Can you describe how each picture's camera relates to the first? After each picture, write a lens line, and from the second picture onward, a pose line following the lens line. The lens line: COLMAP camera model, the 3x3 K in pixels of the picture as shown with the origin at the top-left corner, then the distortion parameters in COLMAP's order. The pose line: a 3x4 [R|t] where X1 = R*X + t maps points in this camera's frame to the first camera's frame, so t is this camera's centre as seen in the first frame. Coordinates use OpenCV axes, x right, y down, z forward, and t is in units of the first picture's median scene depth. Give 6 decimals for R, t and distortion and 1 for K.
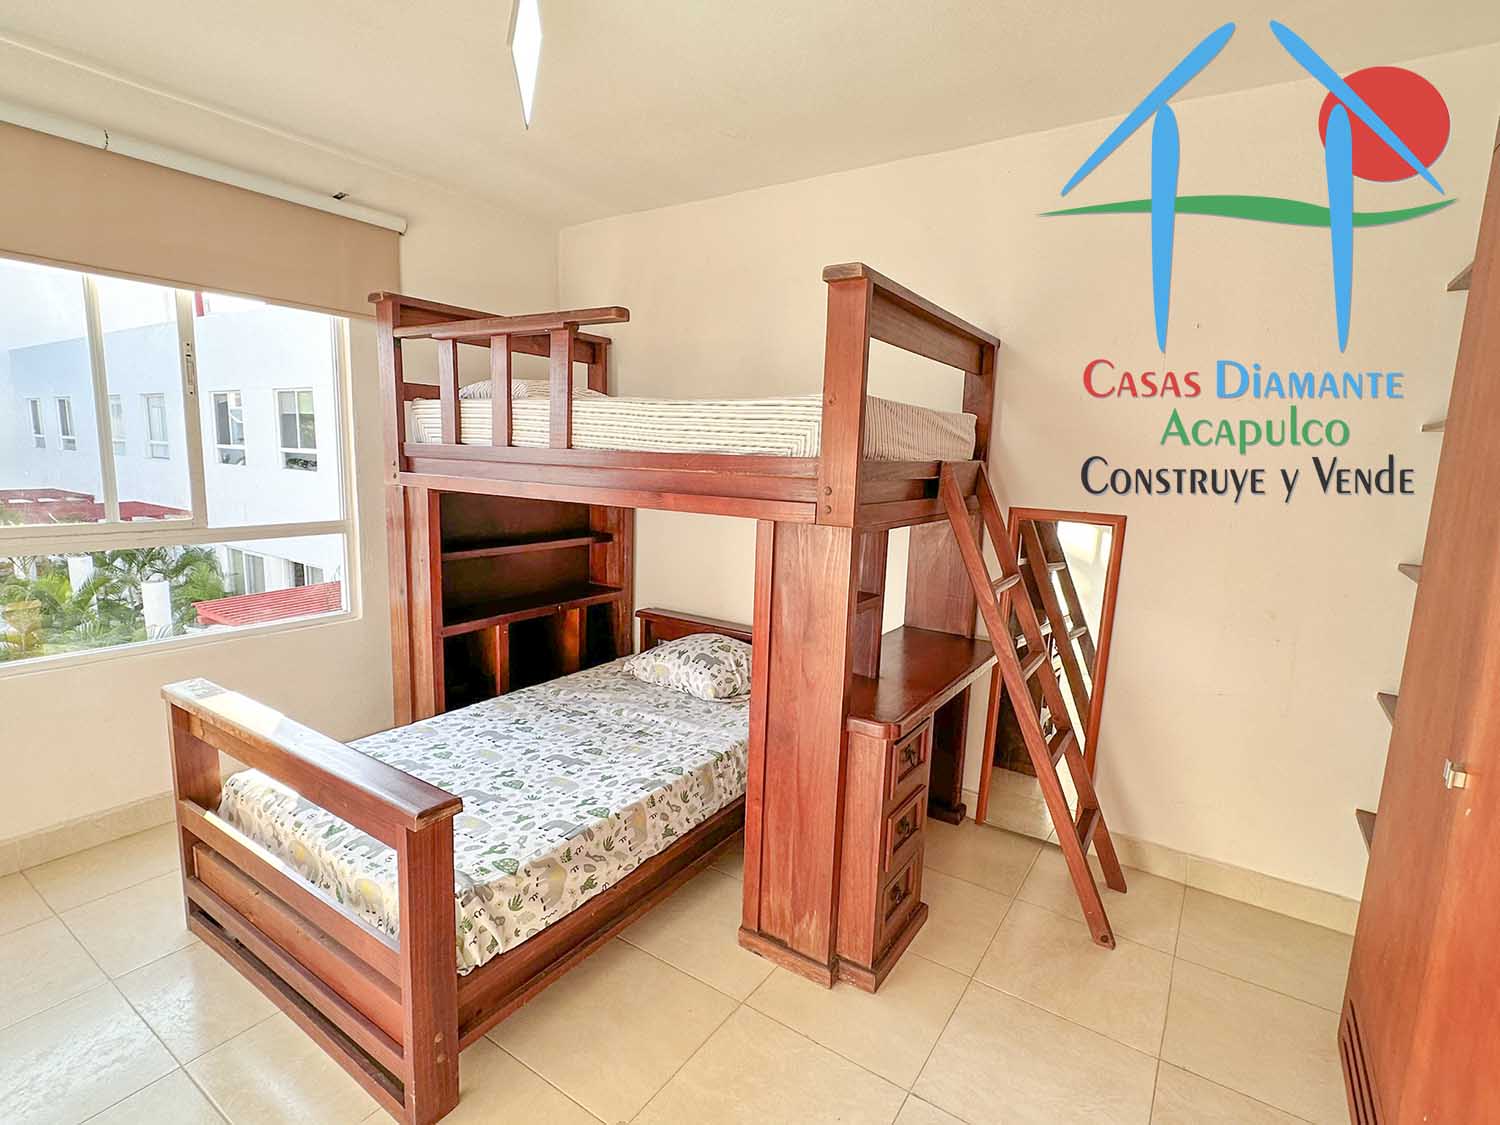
lens RADIAL K [[735.7, 0, 745.7], [0, 735.7, 566.3], [0, 0, 1]] dist [-0.002376, 0.000226]
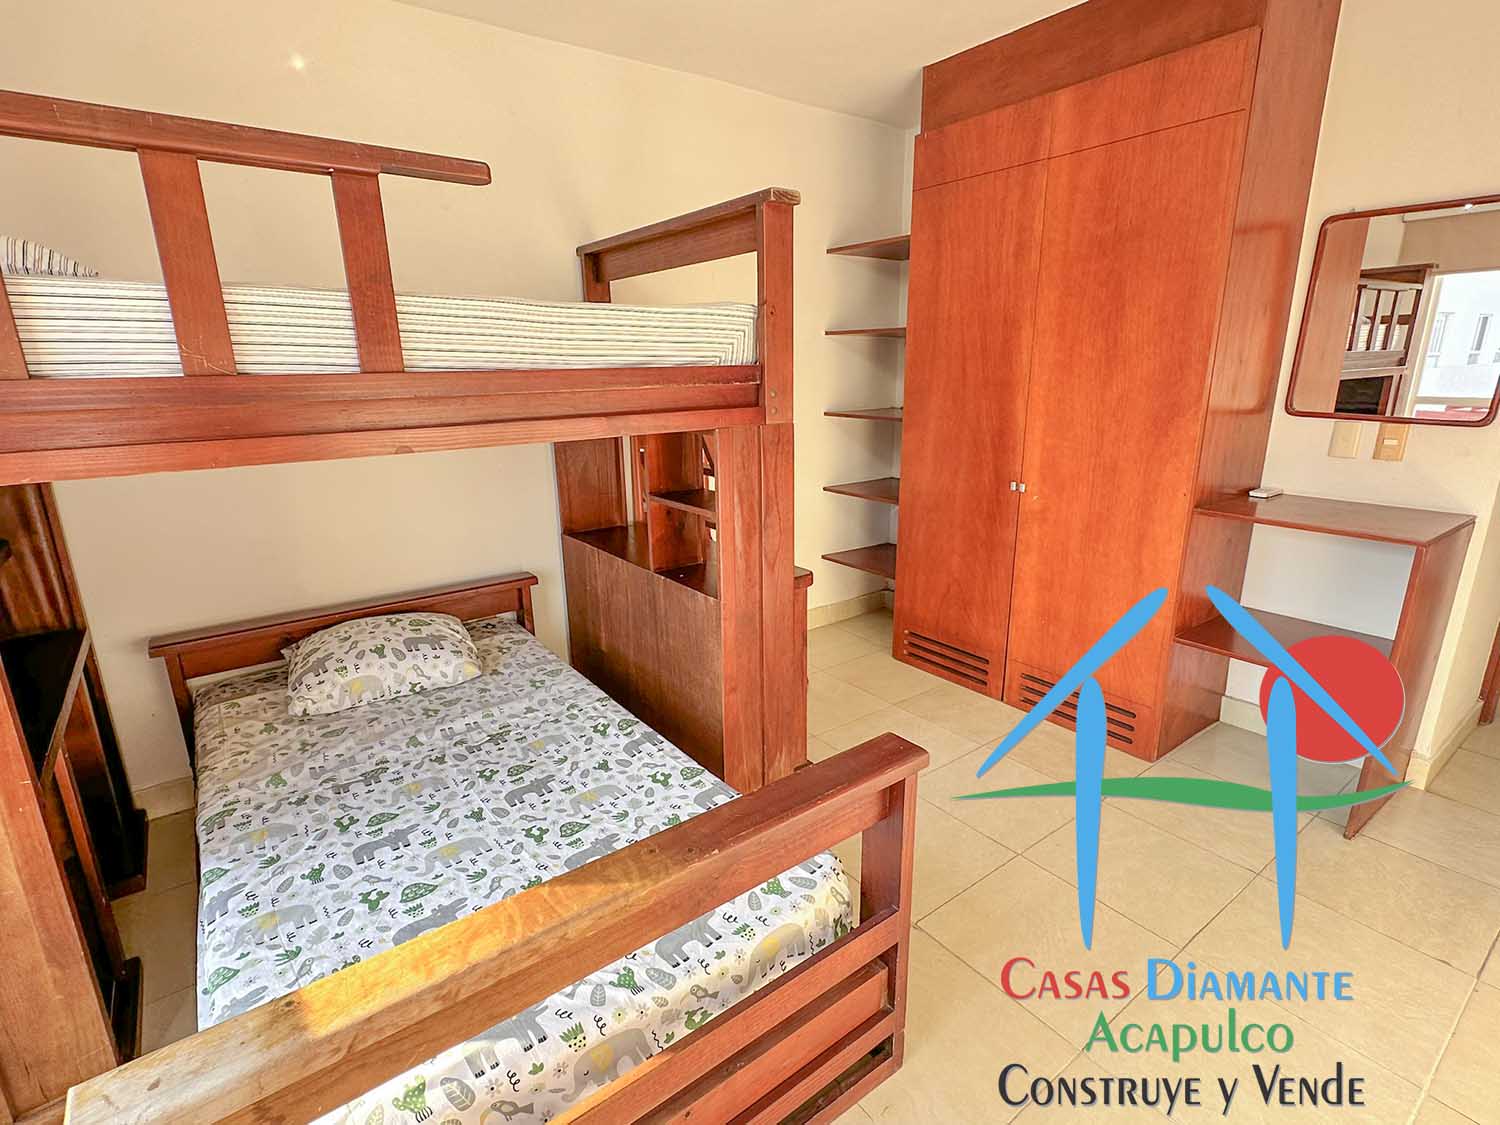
lens RADIAL K [[735.7, 0, 745.7], [0, 735.7, 566.3], [0, 0, 1]] dist [-0.002376, 0.000226]
pose [[0.331913, -0.290396, 0.897499, -0.697143], [0.171930, 0.954122, 0.245135, -0.092845], [-0.927510, 0.072943, 0.366613, 0.440563]]
